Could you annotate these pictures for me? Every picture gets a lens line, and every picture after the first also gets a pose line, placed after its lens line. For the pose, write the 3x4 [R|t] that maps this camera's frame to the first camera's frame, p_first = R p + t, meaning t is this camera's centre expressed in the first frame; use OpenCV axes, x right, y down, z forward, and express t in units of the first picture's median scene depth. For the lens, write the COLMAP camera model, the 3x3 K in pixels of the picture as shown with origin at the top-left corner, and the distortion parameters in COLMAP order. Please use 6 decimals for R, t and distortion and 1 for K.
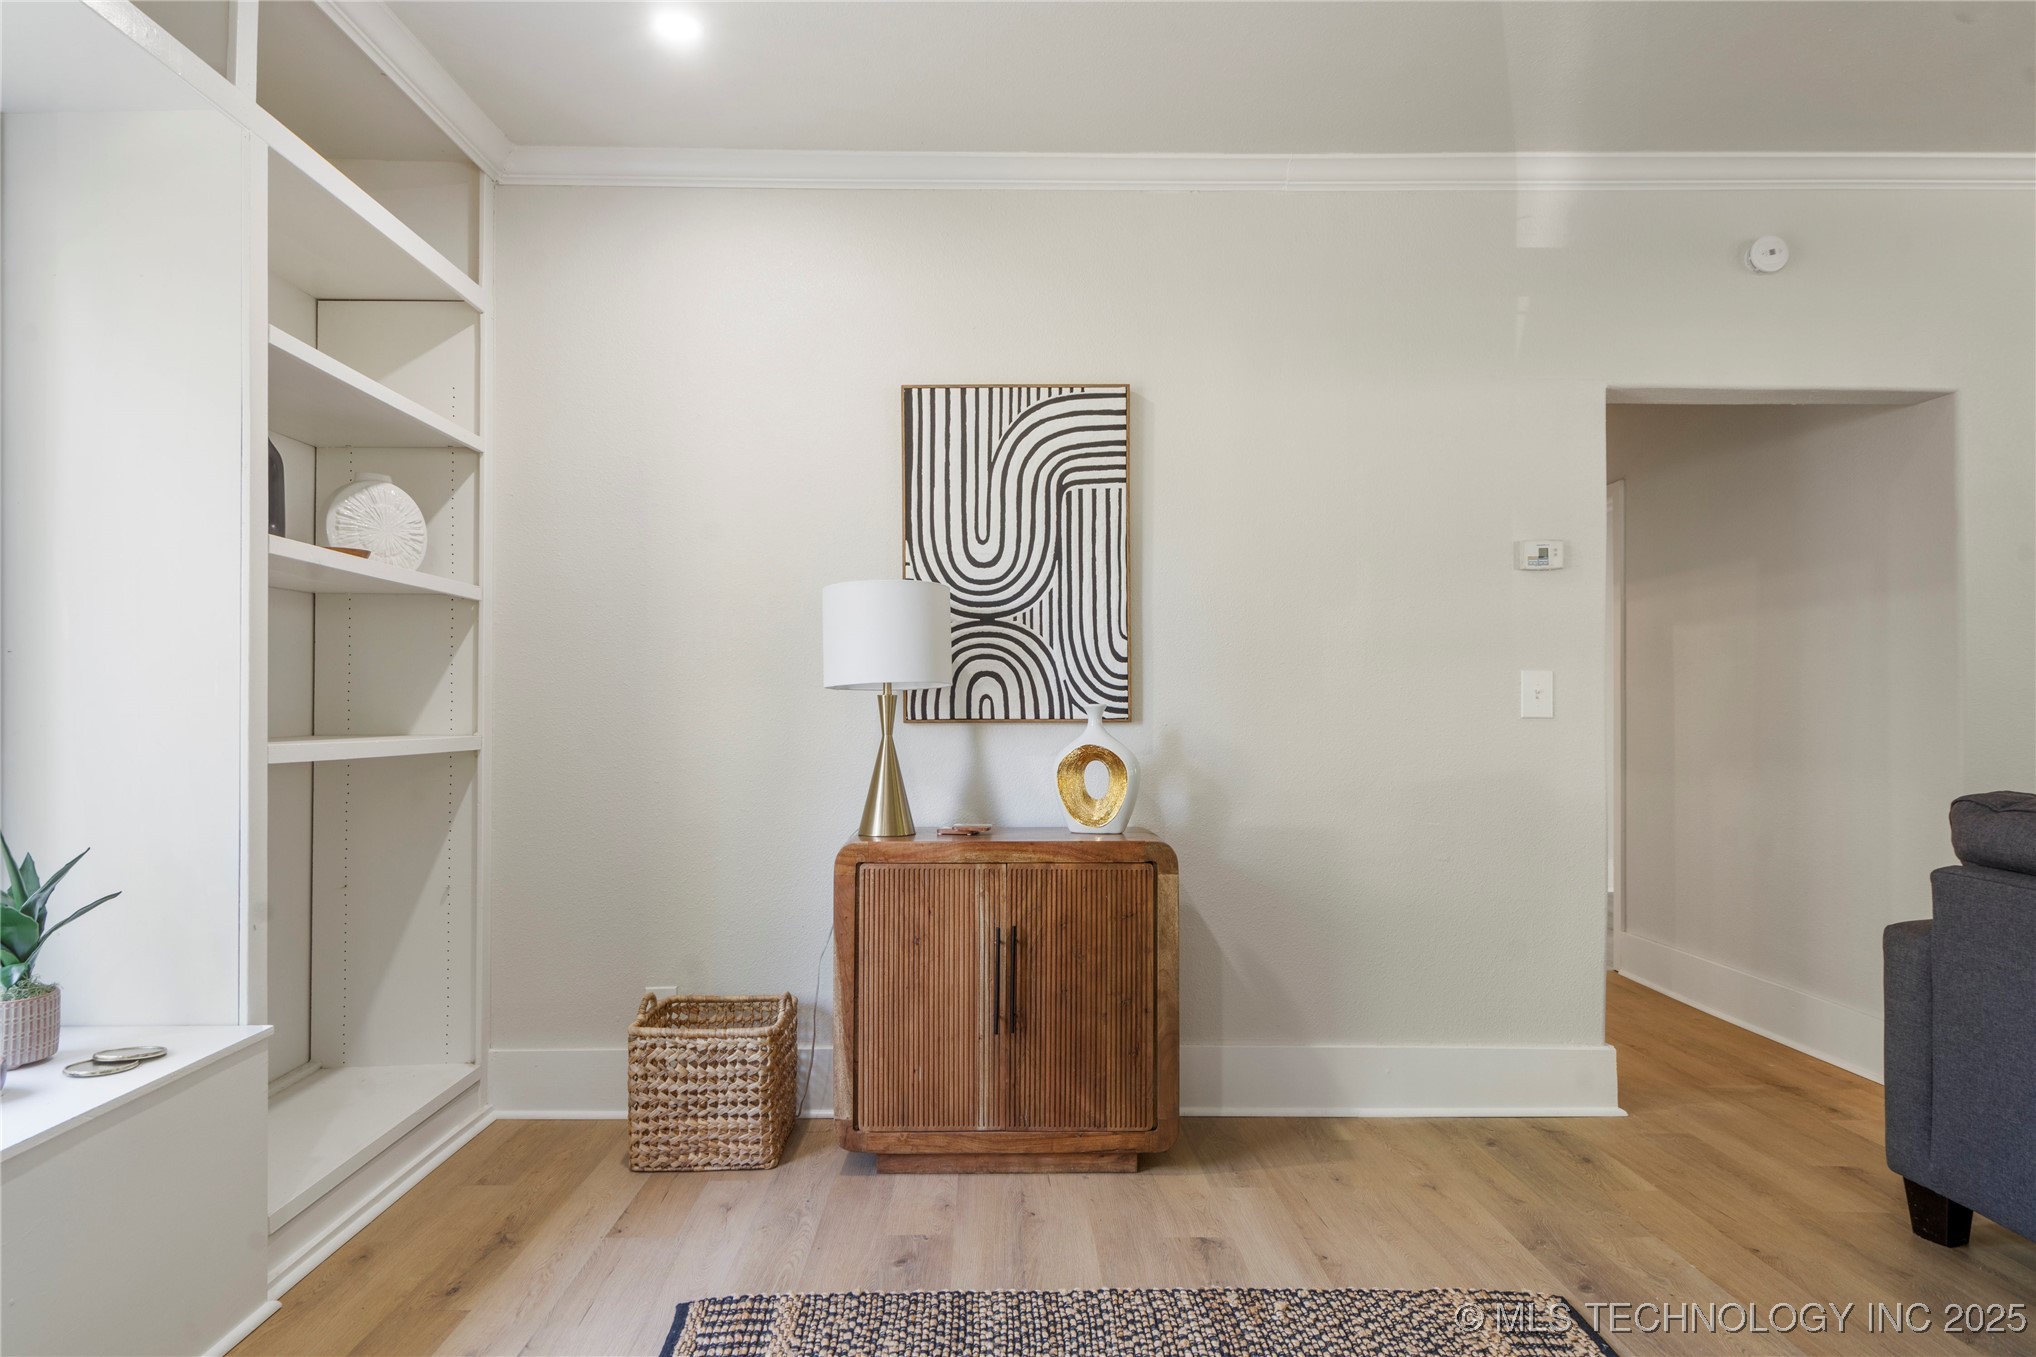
lens RADIAL K [[1202.9, 0, 995.8], [0, 1202.9, 692.5], [0, 0, 1]] dist [0.026216, -0.003527]
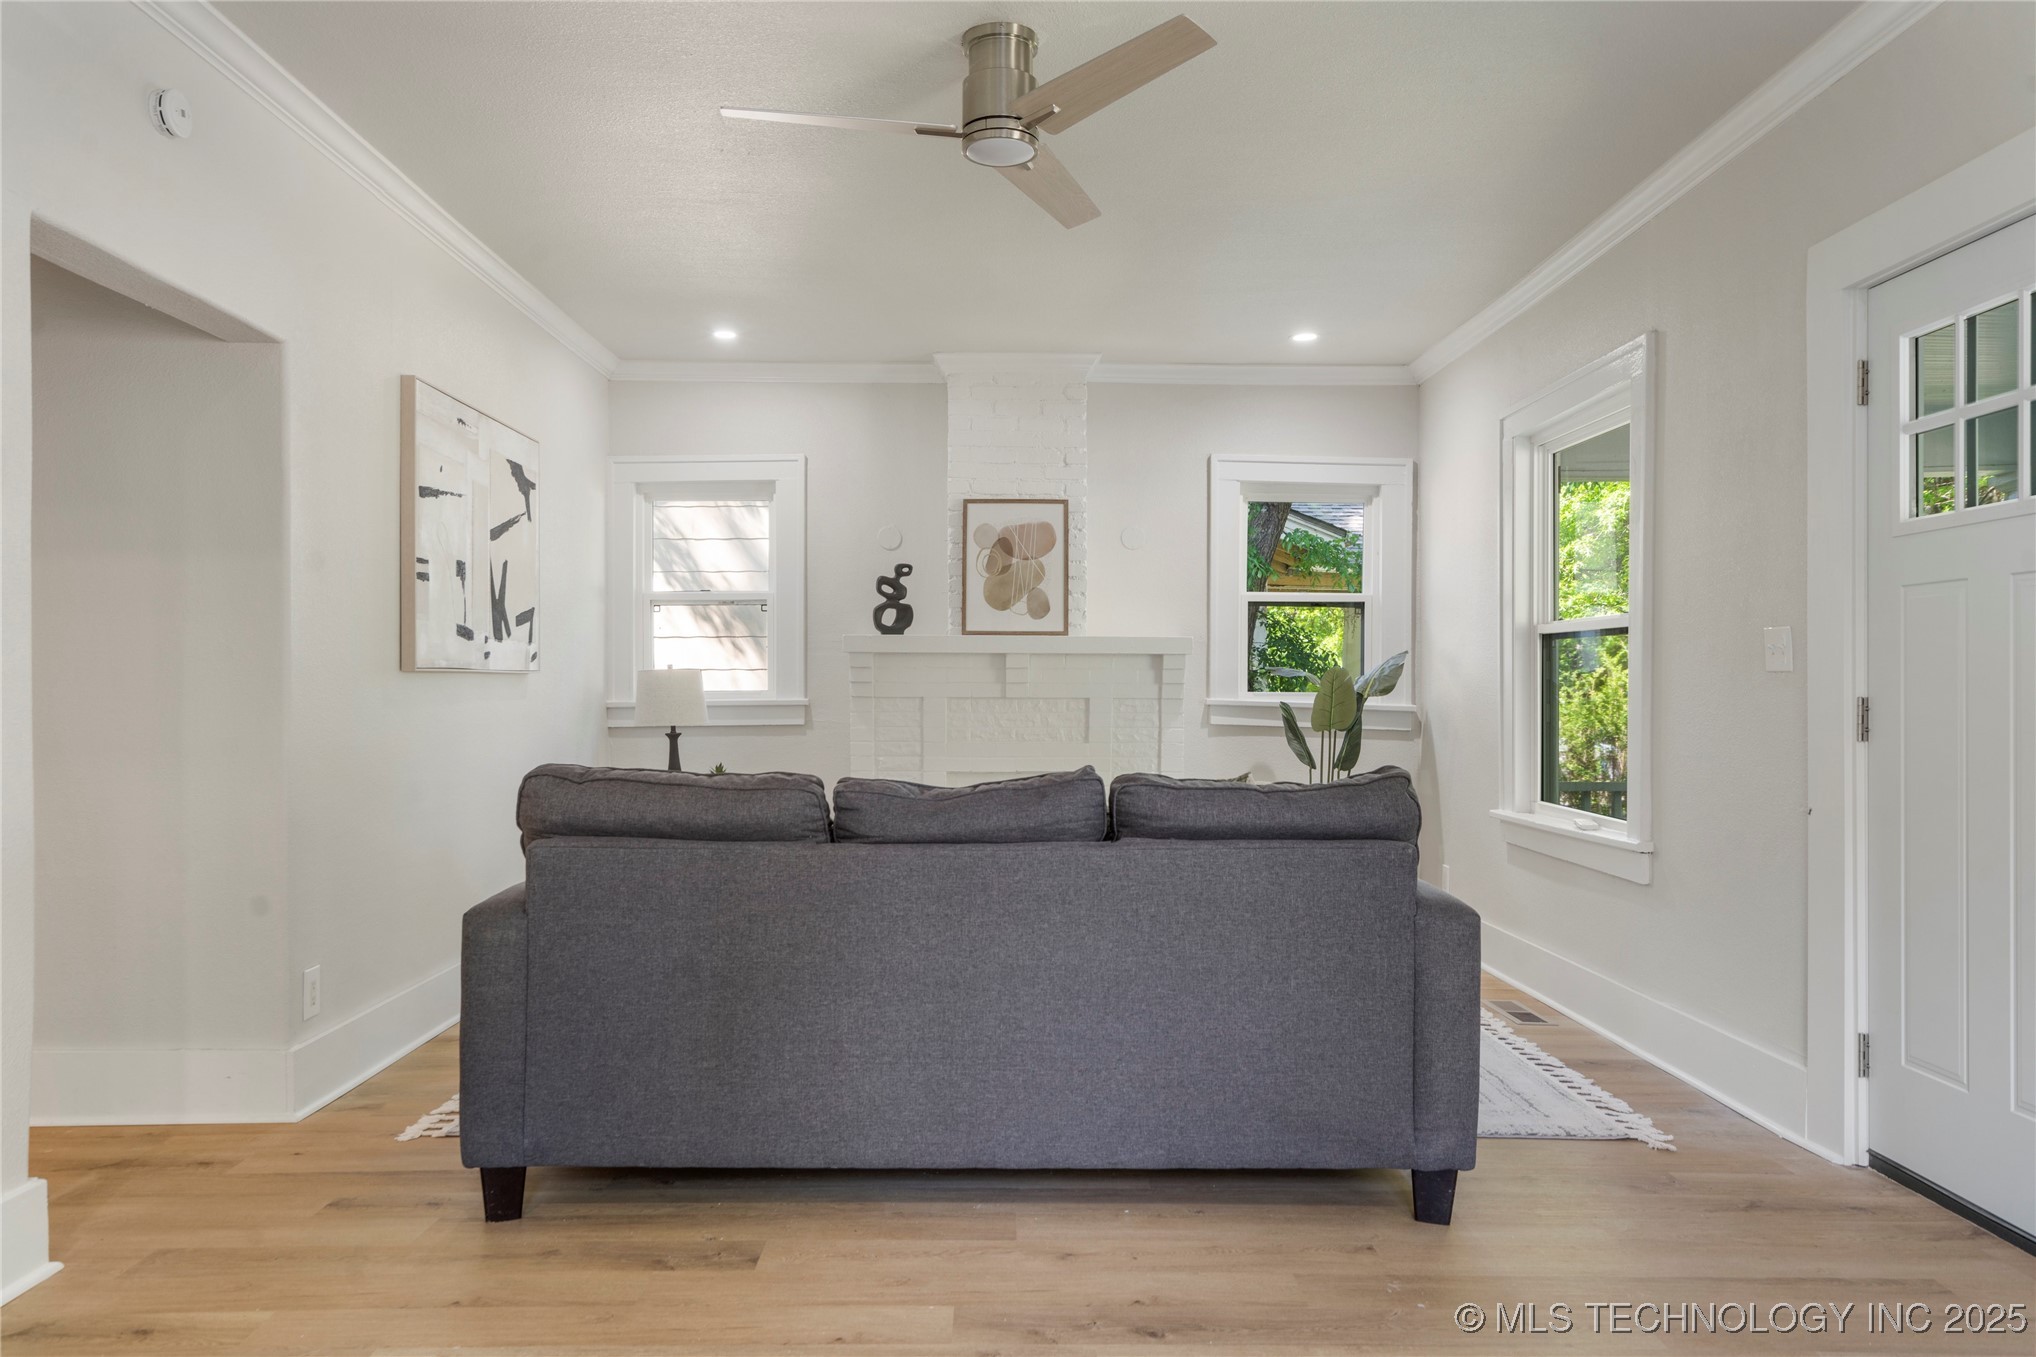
lens RADIAL K [[1426.0, 0, 1012.9], [0, 1426.0, 691.4], [0, 0, 1]] dist [0.012938, -0.005884]
pose [[0.006345, -0.004750, 0.999969, -0.344660], [-0.011725, 0.999920, 0.004824, 0.006801], [-0.999911, -0.011755, 0.006289, 0.514362]]
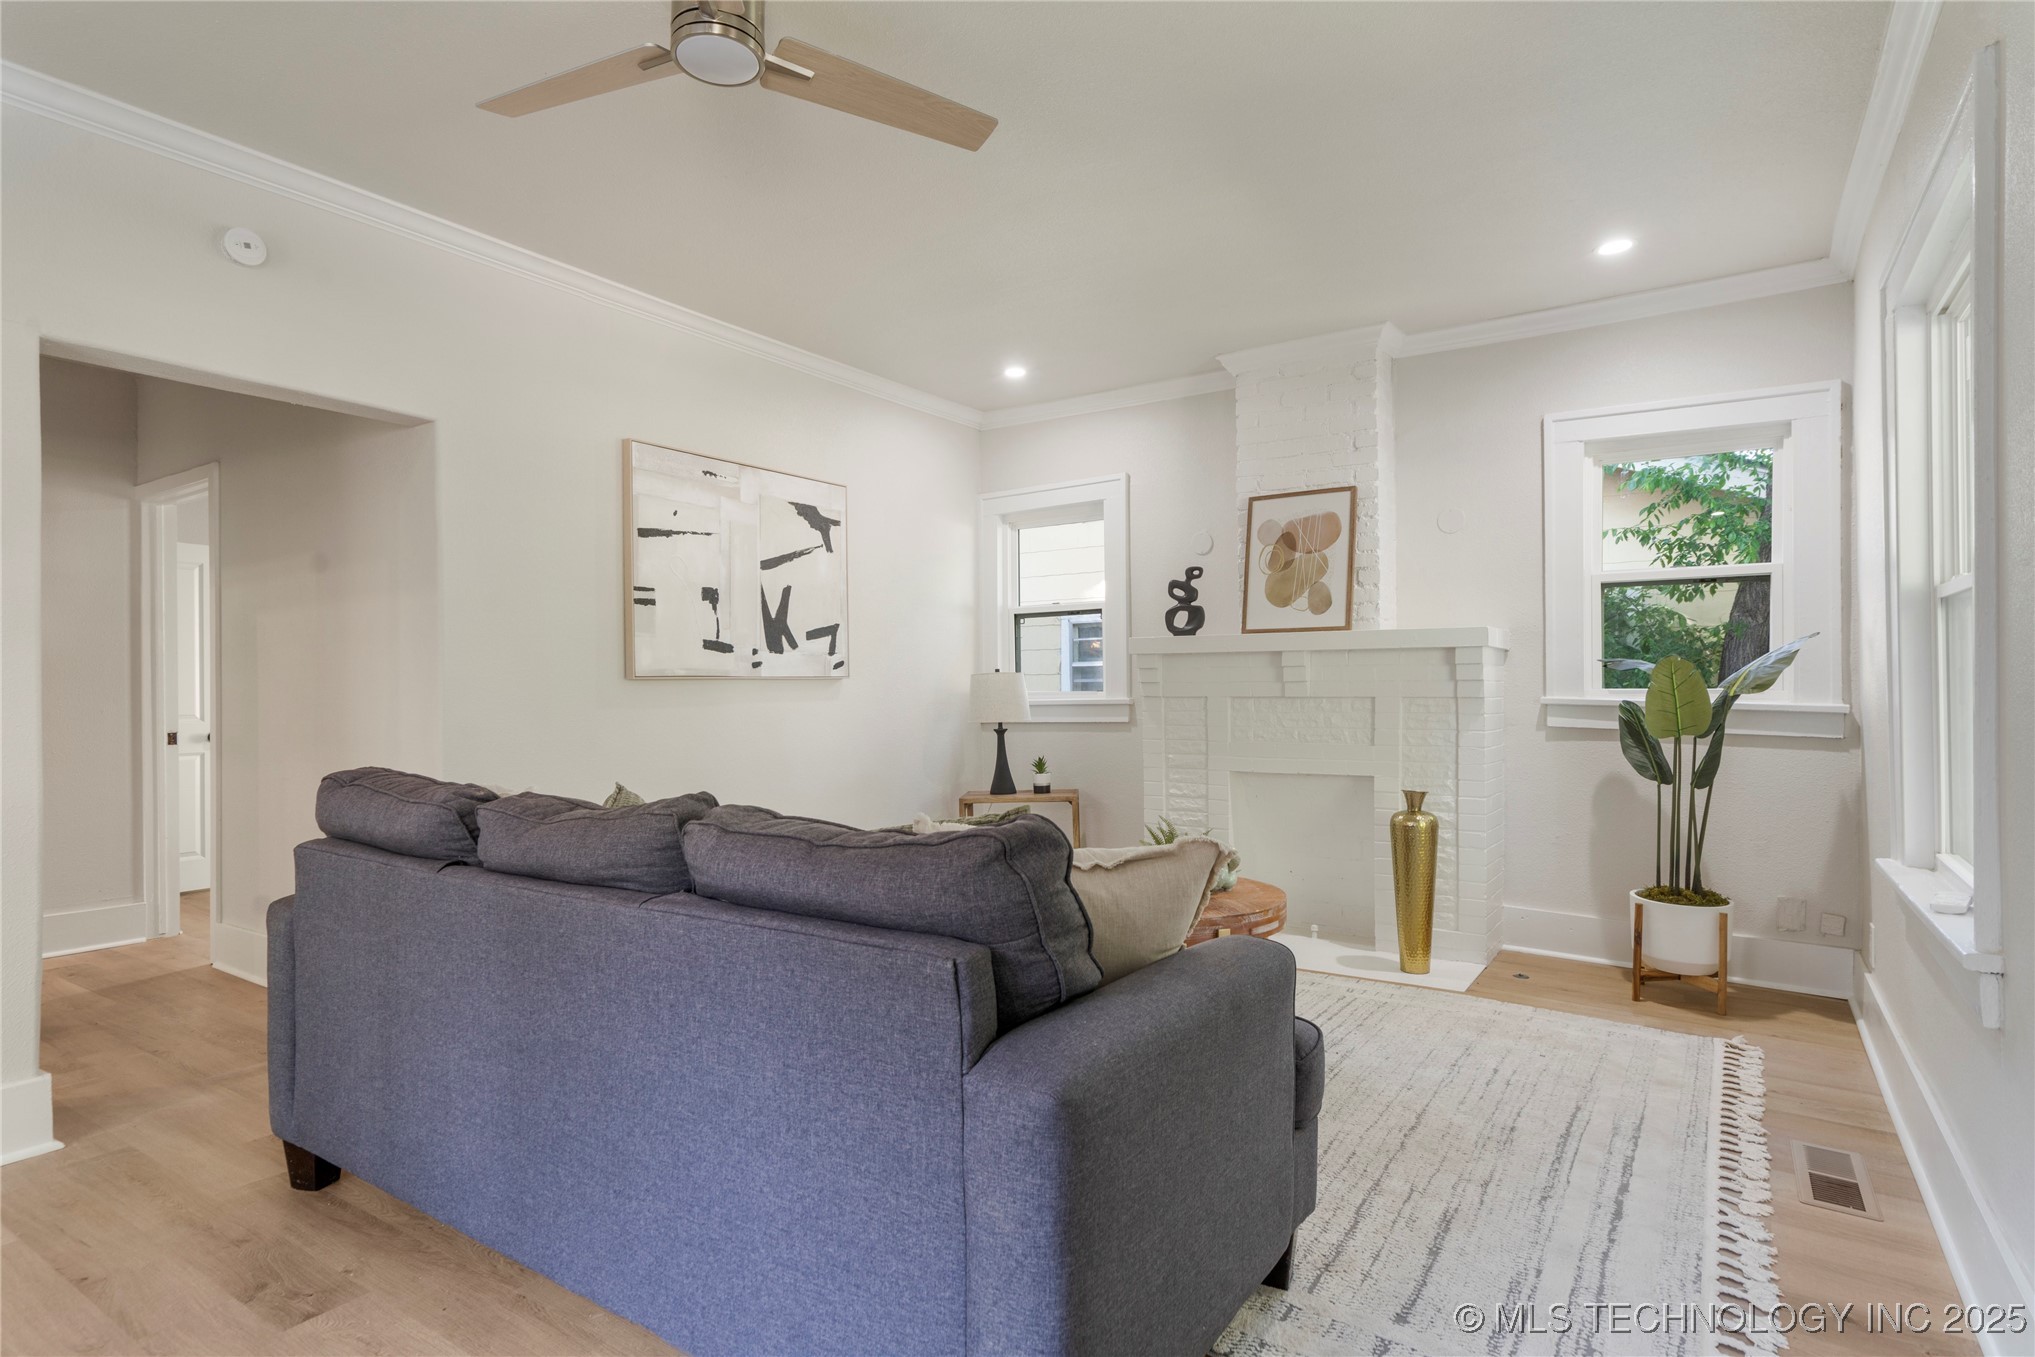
lens RADIAL K [[1068.5, 0, 1002.2], [0, 1068.5, 685.3], [0, 0, 1]] dist [0.001836, 0.002799]
pose [[0.574986, -0.004606, 0.818150, 0.307729], [0.000988, 0.999987, 0.004936, 0.001637], [-0.818163, -0.002029, 0.574983, -0.034098]]
